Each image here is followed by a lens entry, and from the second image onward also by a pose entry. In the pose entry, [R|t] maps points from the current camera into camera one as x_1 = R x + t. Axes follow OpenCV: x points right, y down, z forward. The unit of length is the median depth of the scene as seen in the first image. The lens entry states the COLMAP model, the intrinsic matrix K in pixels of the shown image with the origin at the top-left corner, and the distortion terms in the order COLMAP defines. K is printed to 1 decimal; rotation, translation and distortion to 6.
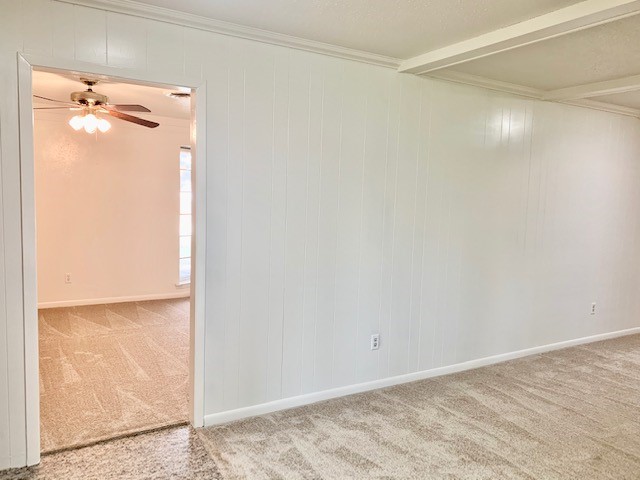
lens RADIAL K [[485.9, 0, 322.2], [0, 485.9, 242.0], [0, 0, 1]] dist [0.050812, -0.053454]
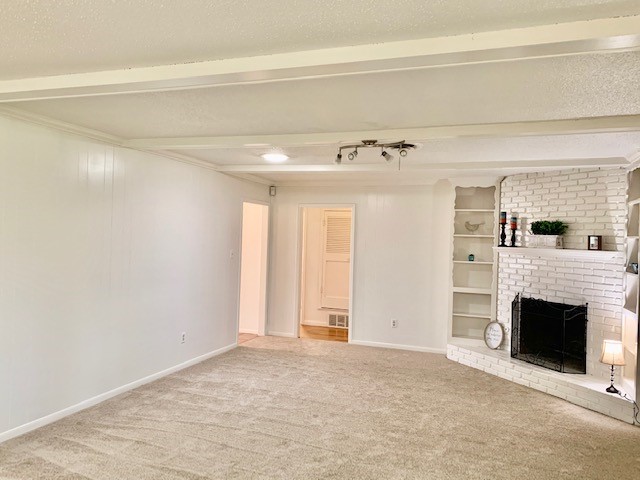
lens RADIAL K [[485.9, 0, 322.2], [0, 485.9, 242.0], [0, 0, 1]] dist [0.050812, -0.053454]
pose [[0.768105, -0.008687, 0.640265, 0.108551], [0.048801, 0.997794, -0.045007, -0.018216], [-0.638462, 0.065815, 0.766835, -0.072507]]
